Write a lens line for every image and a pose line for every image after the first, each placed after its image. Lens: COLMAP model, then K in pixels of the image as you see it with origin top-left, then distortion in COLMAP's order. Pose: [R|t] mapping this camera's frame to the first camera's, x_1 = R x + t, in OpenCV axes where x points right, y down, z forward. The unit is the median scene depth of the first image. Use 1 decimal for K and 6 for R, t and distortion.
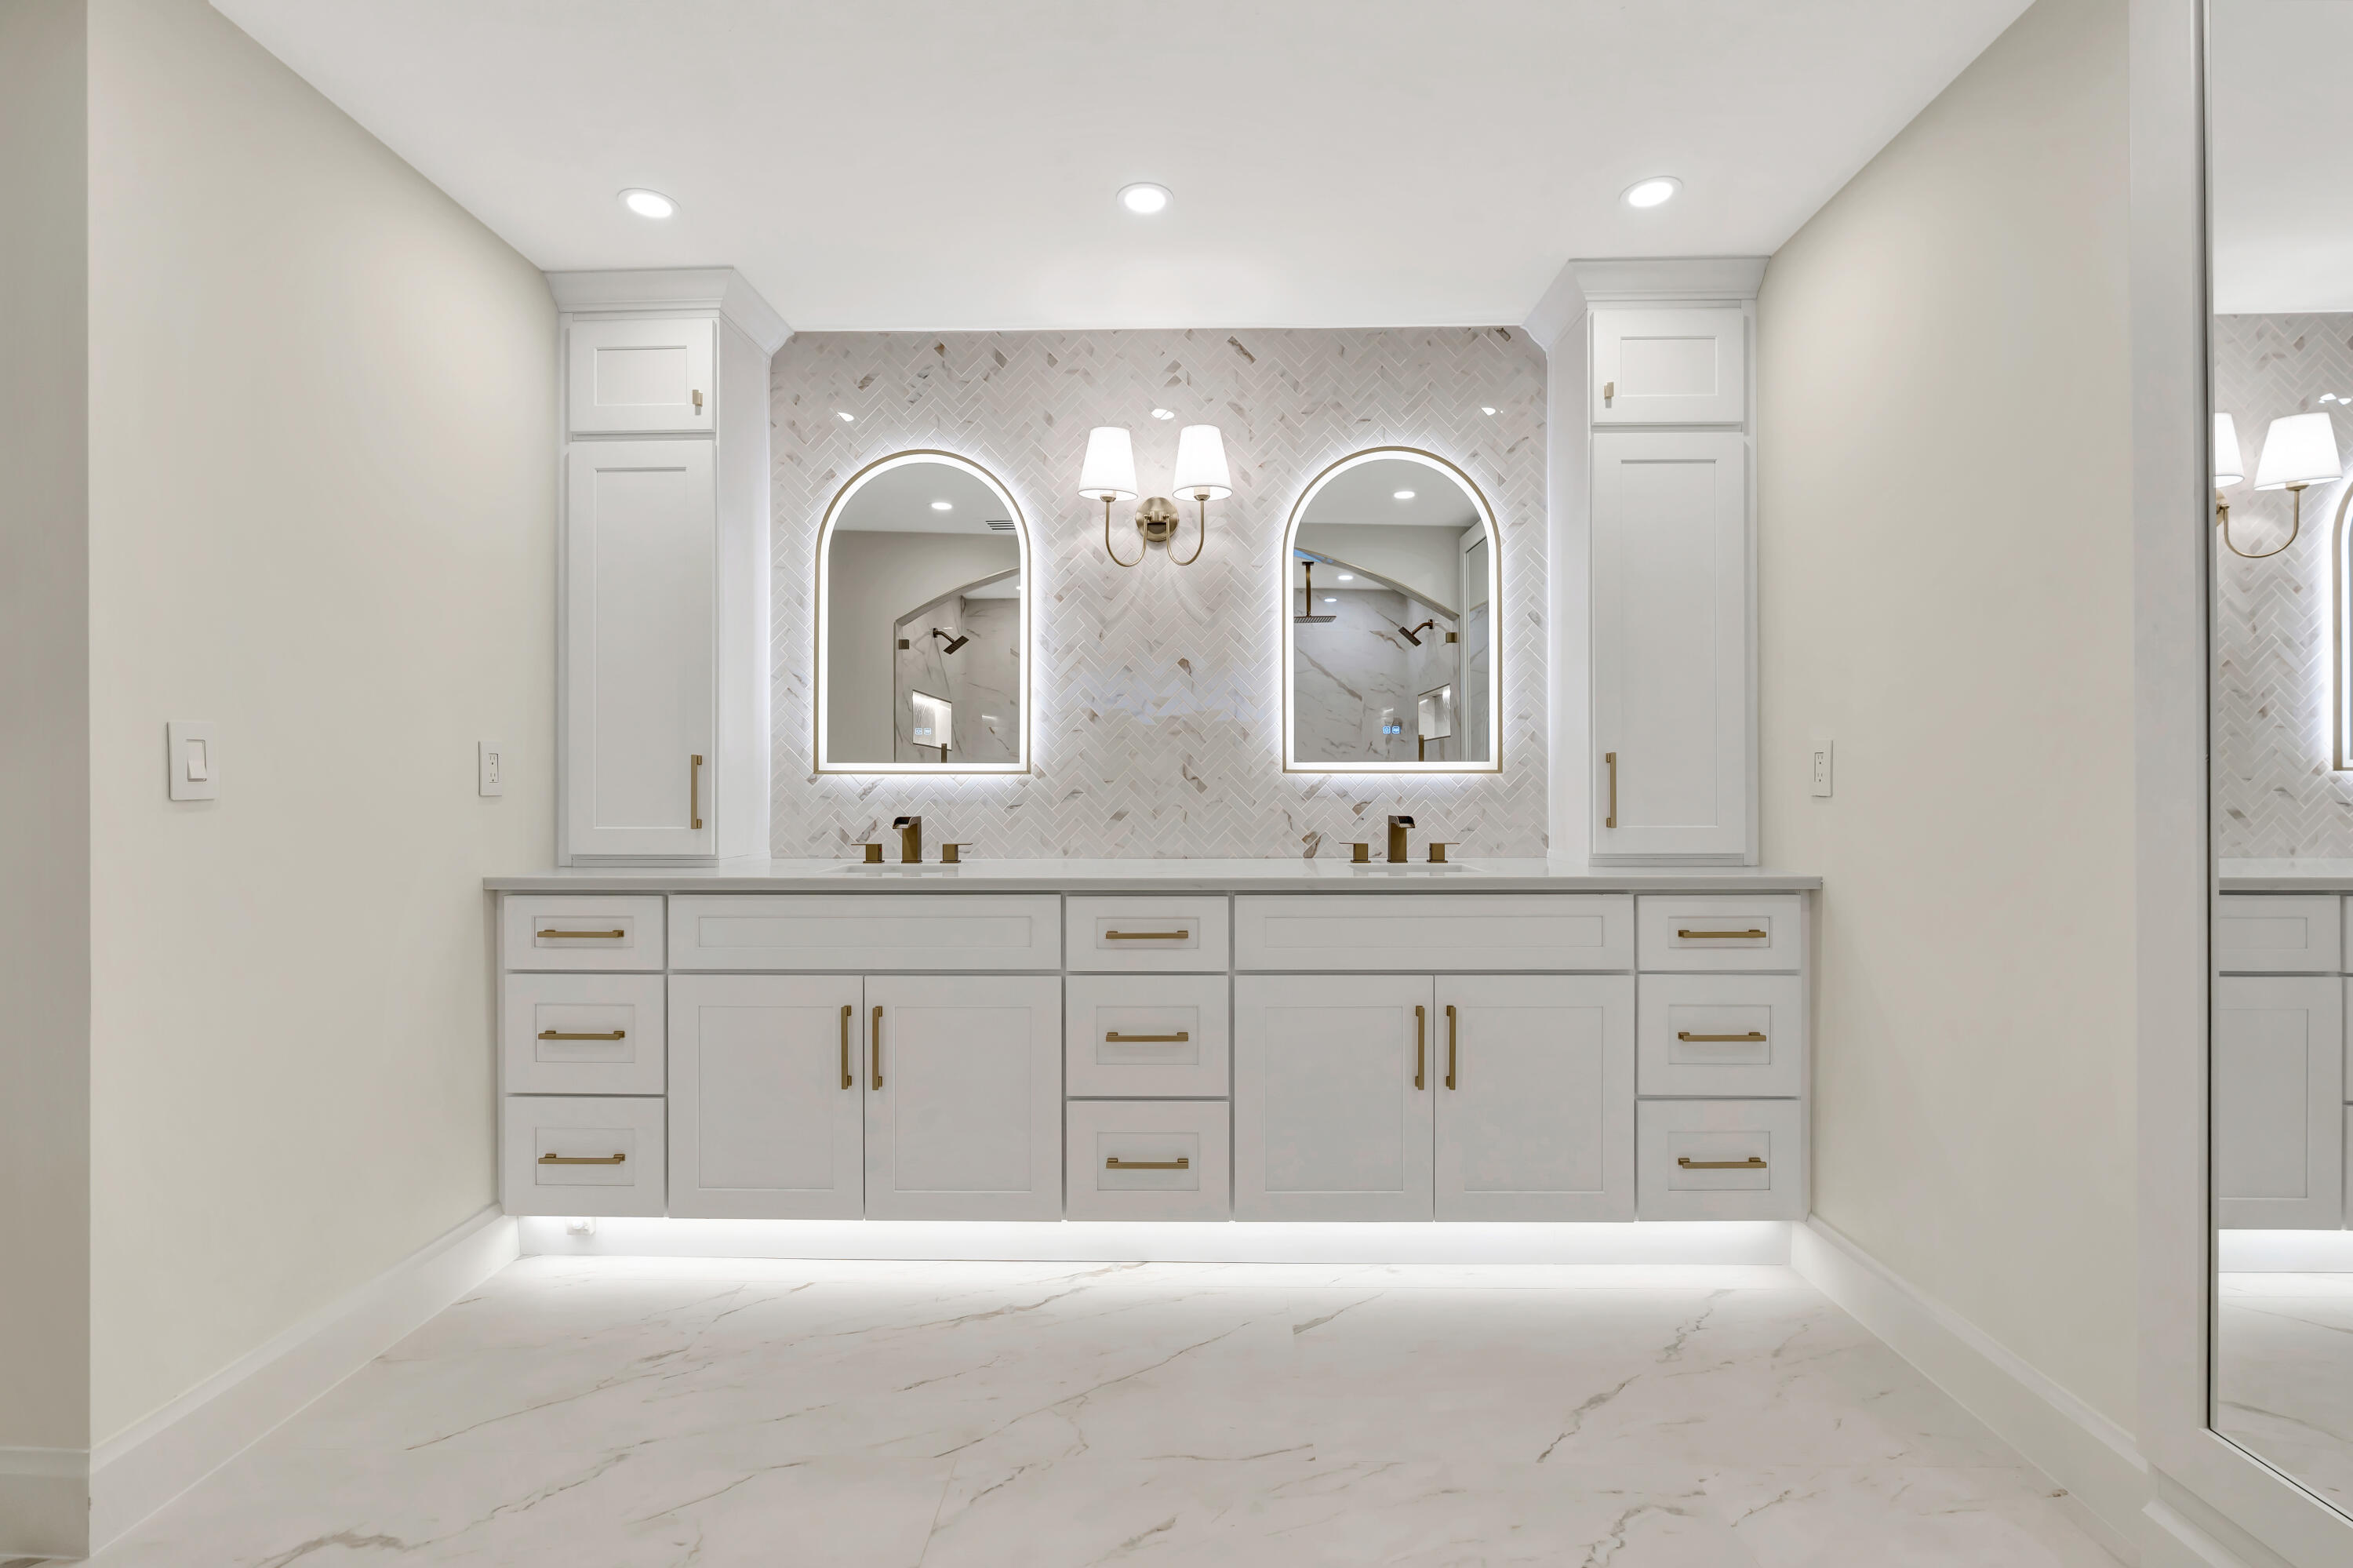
lens RADIAL K [[1055.7, 0, 1174.6], [0, 1055.7, 780.3], [0, 0, 1]] dist [-0.004389, 0.002297]
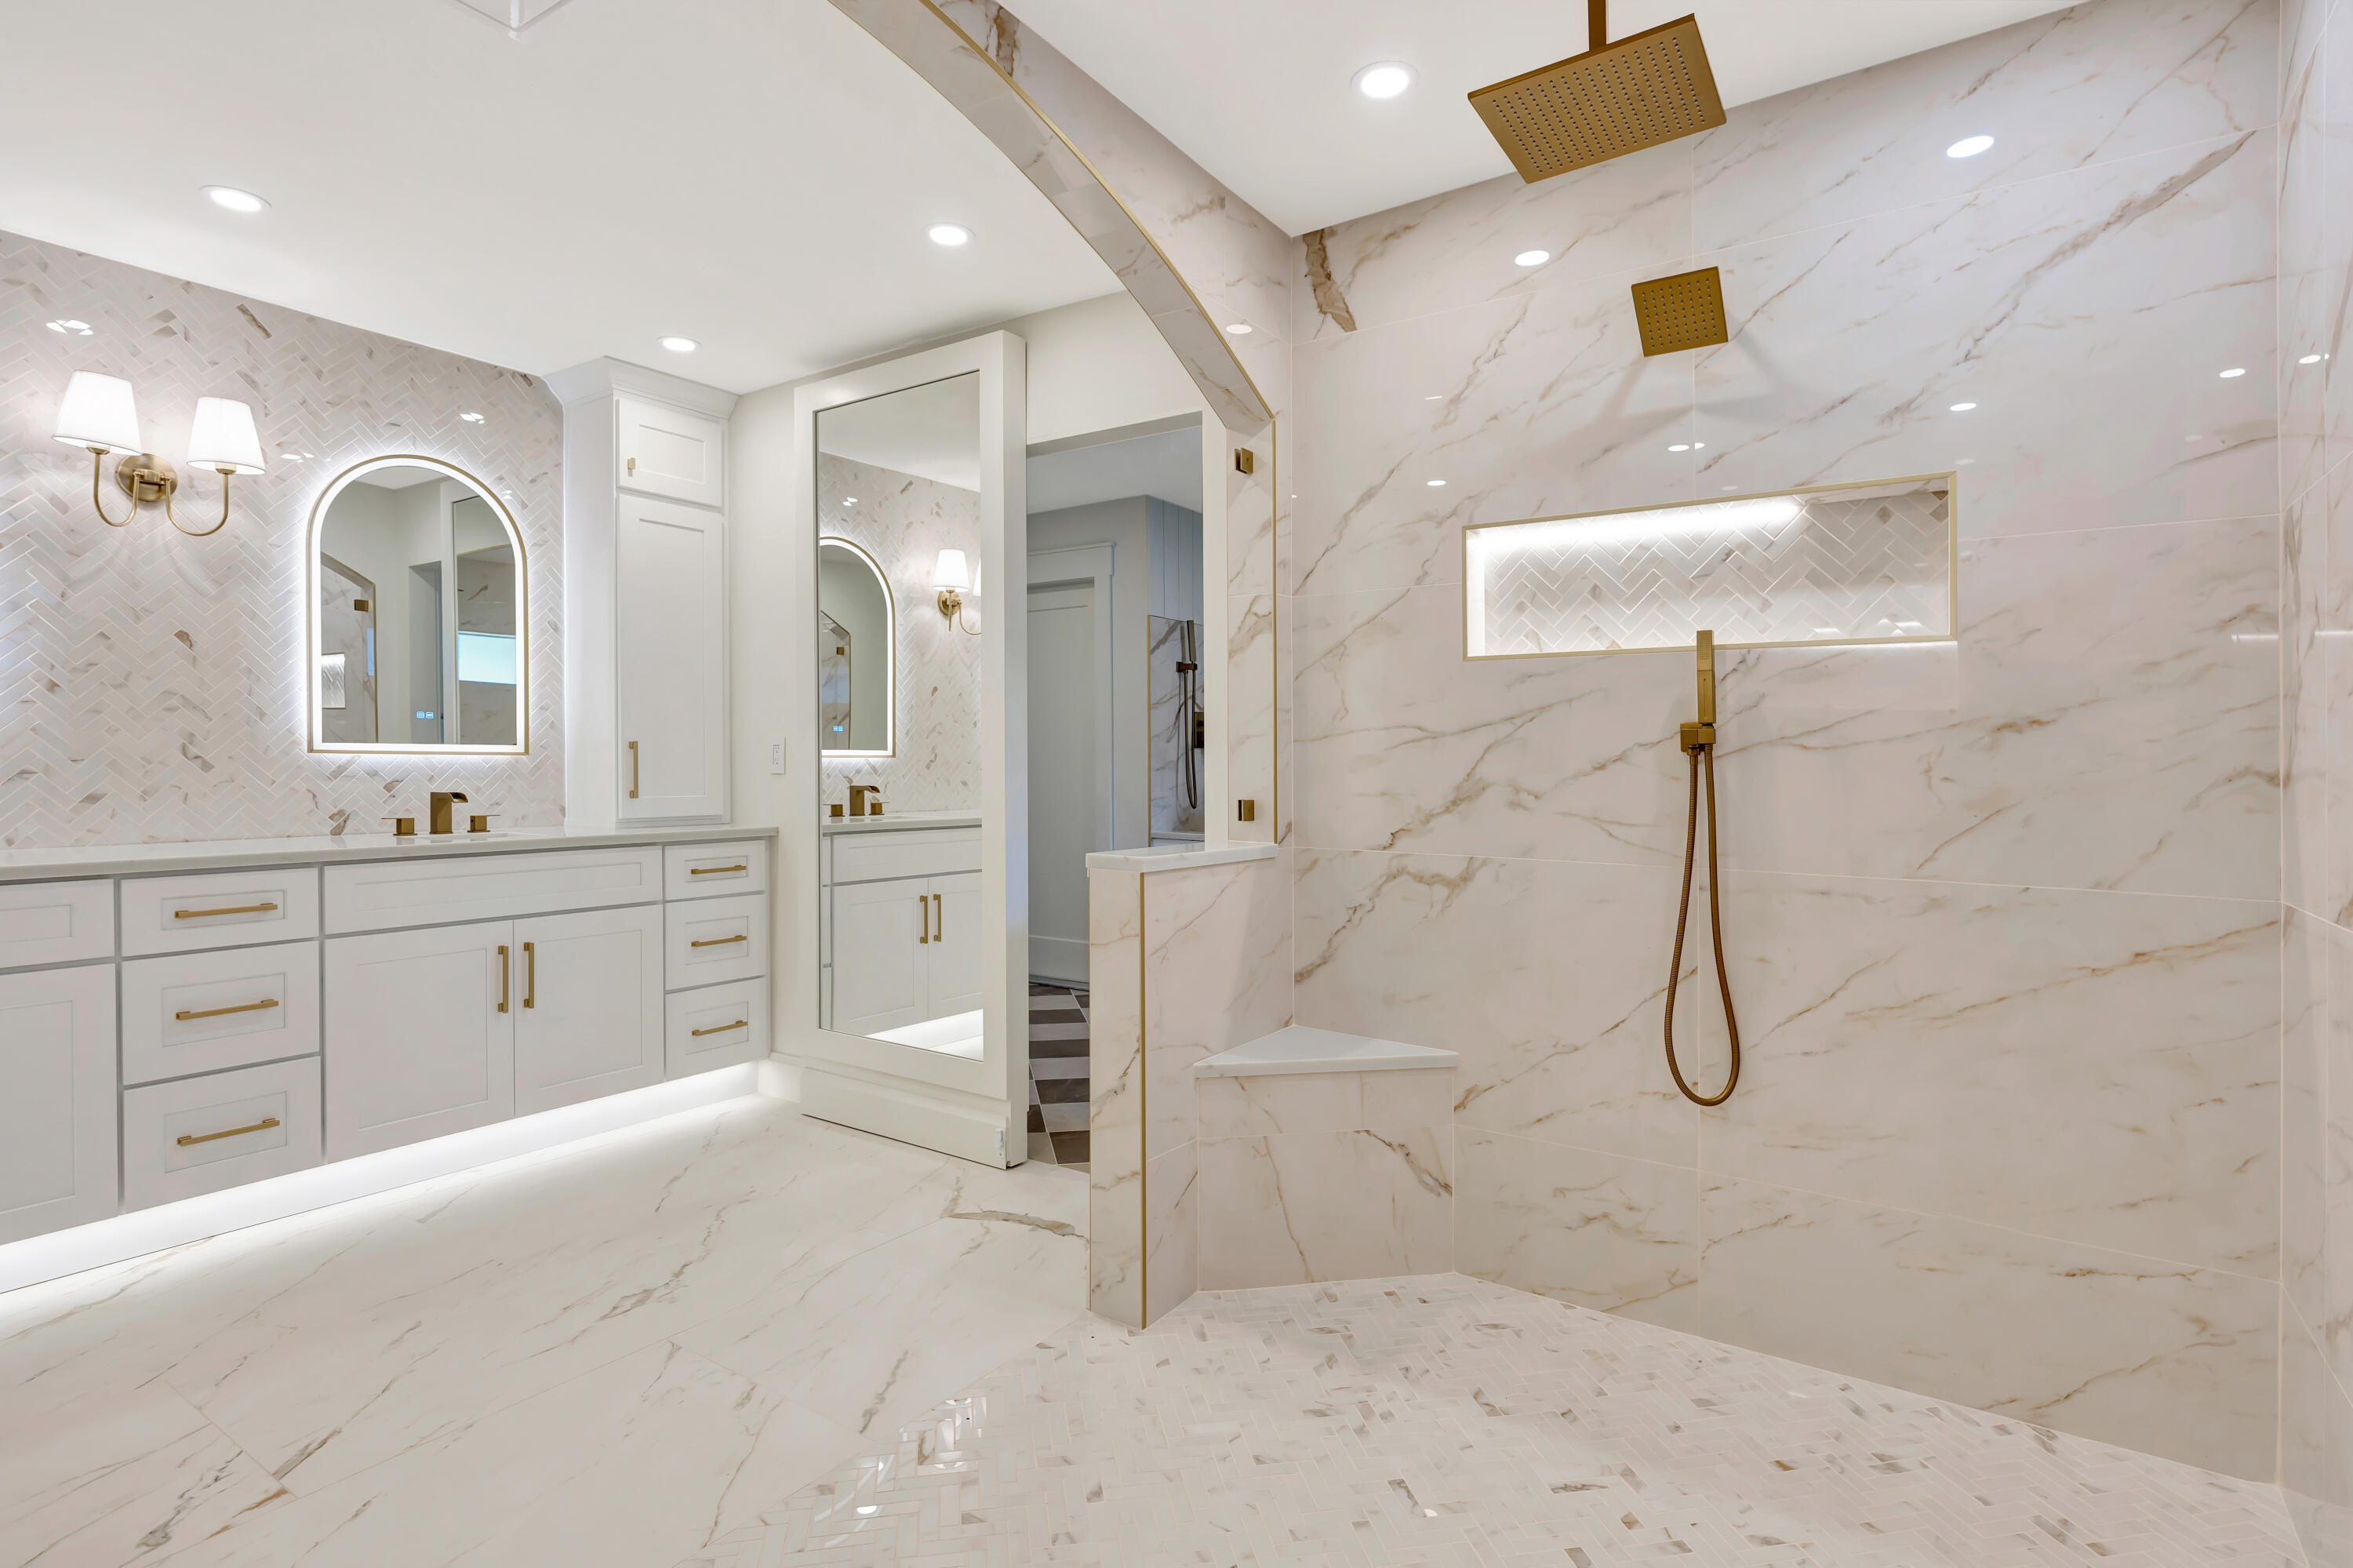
lens RADIAL K [[1188.2, 0, 1177.8], [0, 1188.2, 785.2], [0, 0, 1]] dist [0.004569, 0.001415]
pose [[0.549516, -0.010999, 0.835411, -0.397909], [-0.007291, 0.999812, 0.017959, -0.002735], [-0.835451, -0.015960, 0.549333, -0.335034]]
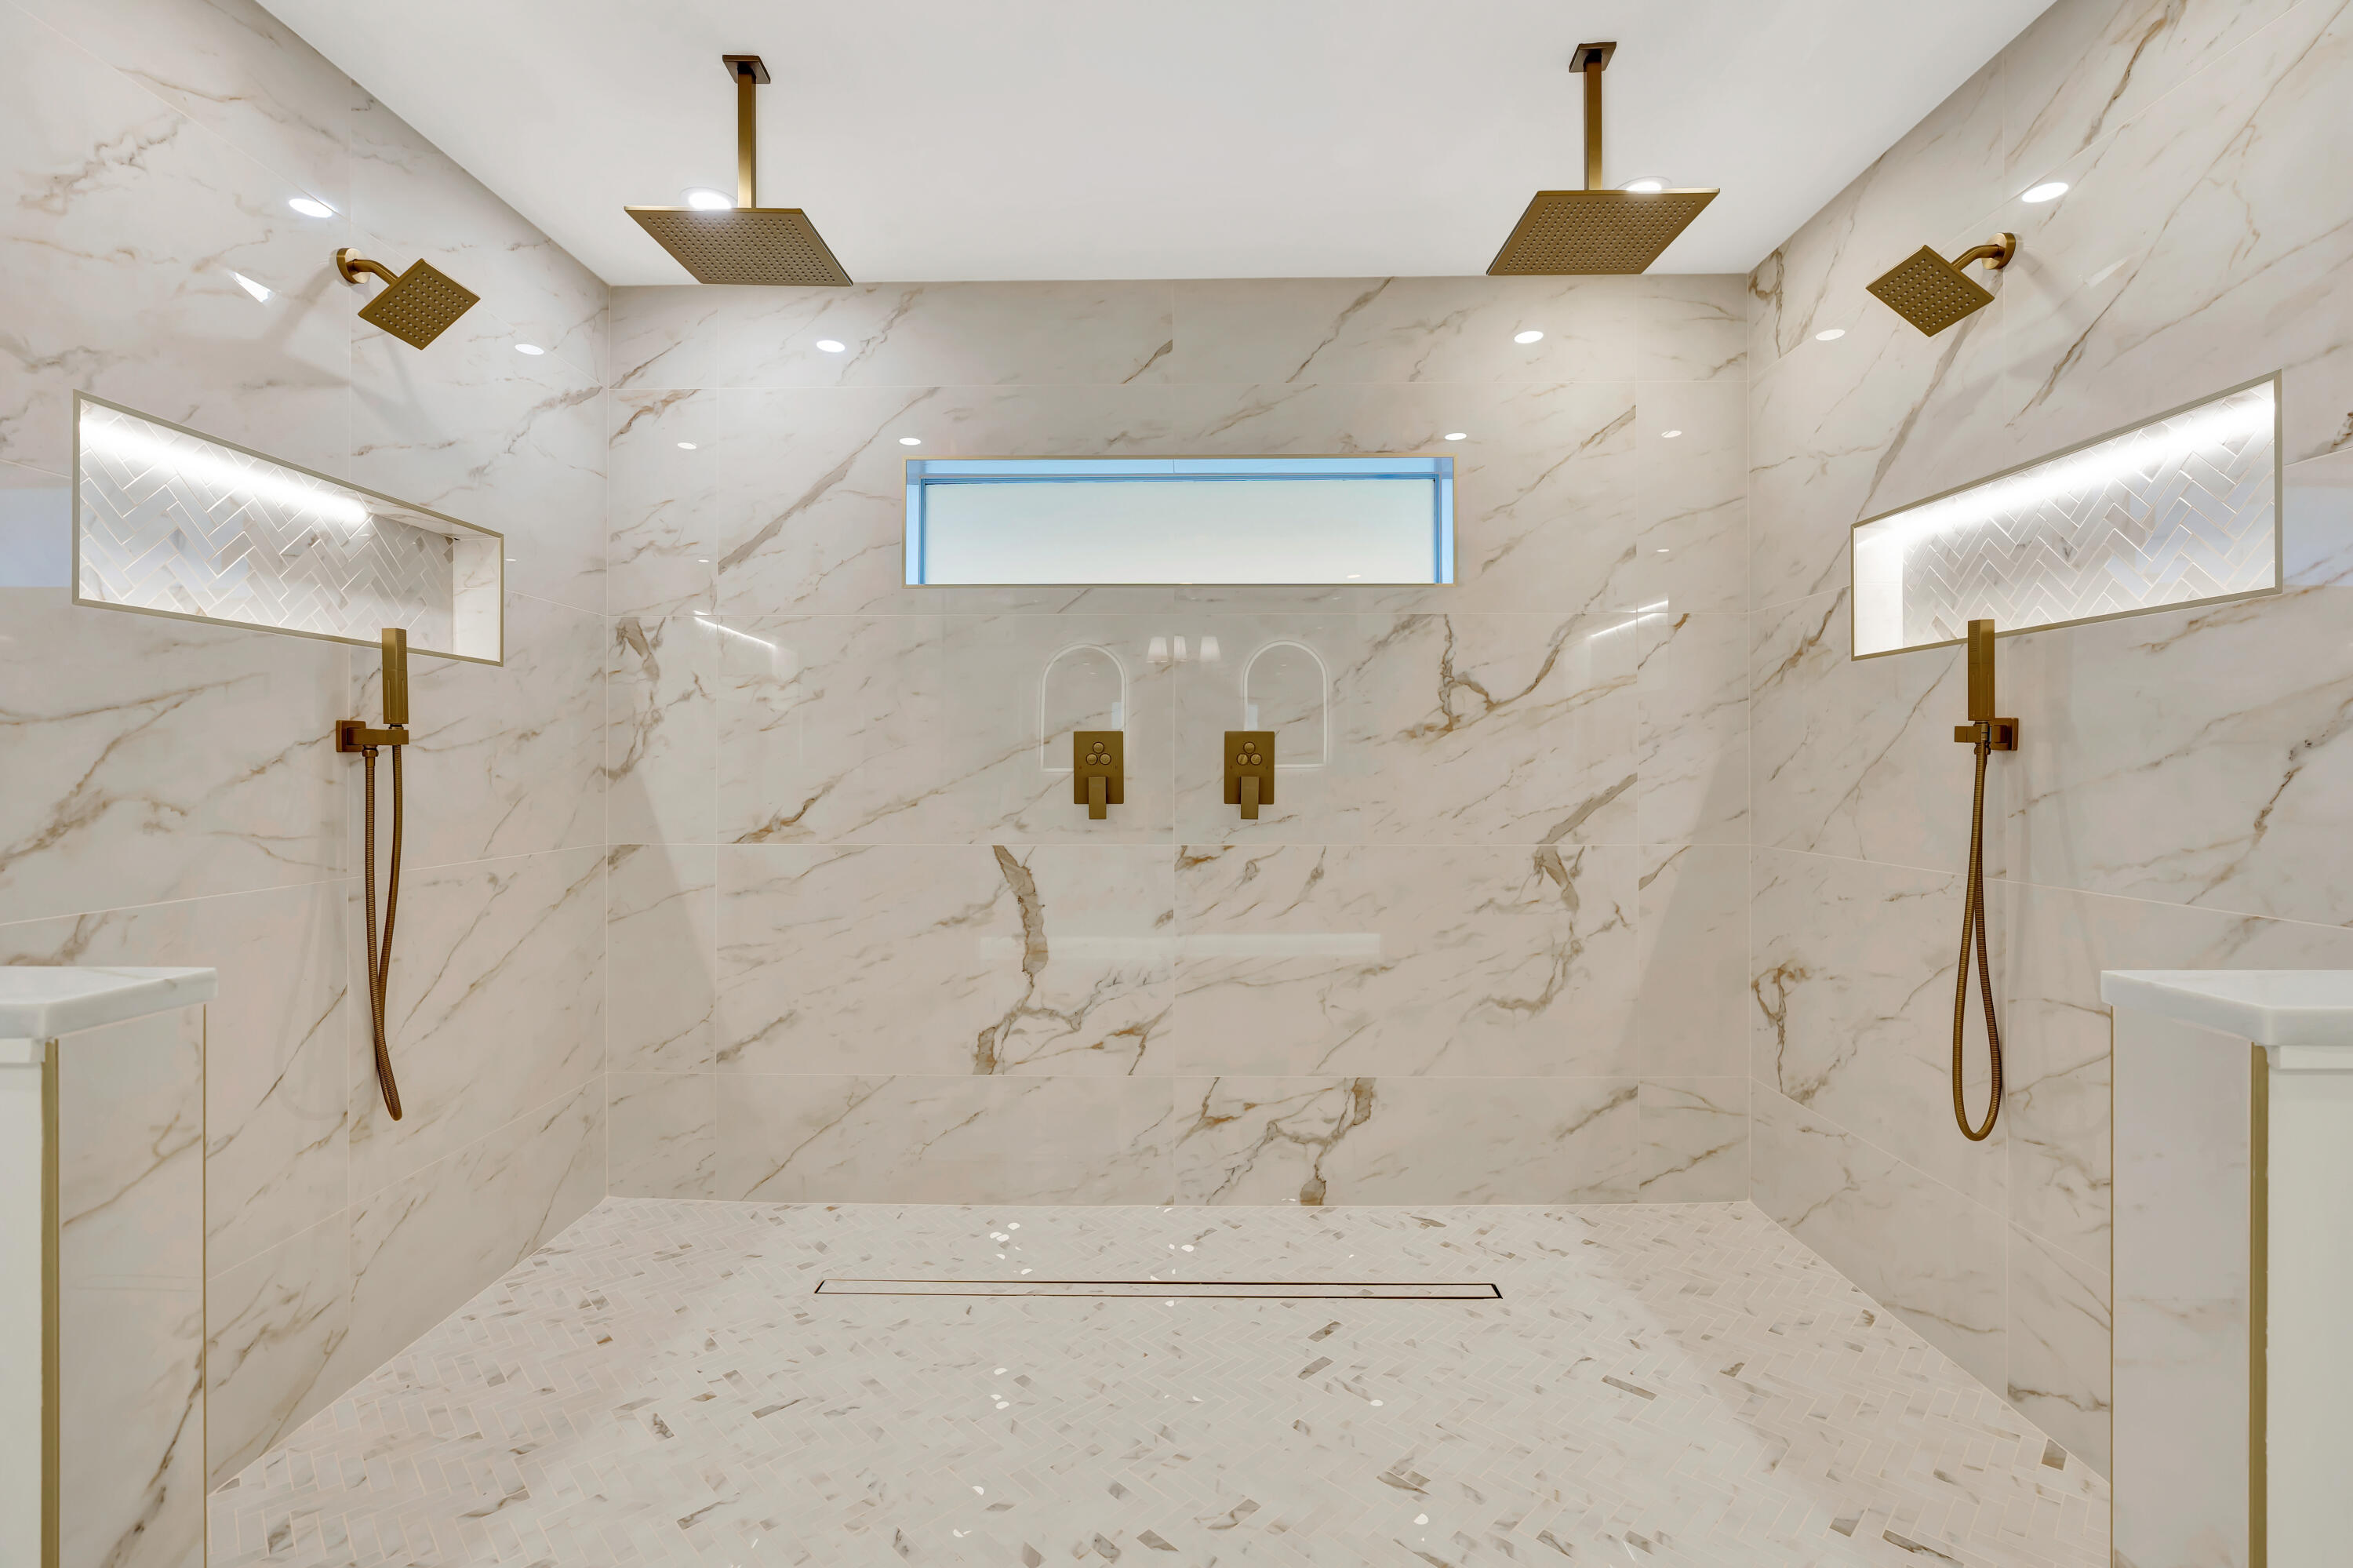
lens RADIAL K [[1055.7, 0, 1162.9], [0, 1055.7, 753.7], [0, 0, 1]] dist [-0.004389, 0.002297]
pose [[-0.999990, 0.004545, -0.000532, -0.037297], [0.004553, 0.999870, -0.015490, -0.000791], [0.000462, -0.015492, -0.999880, 0.481864]]
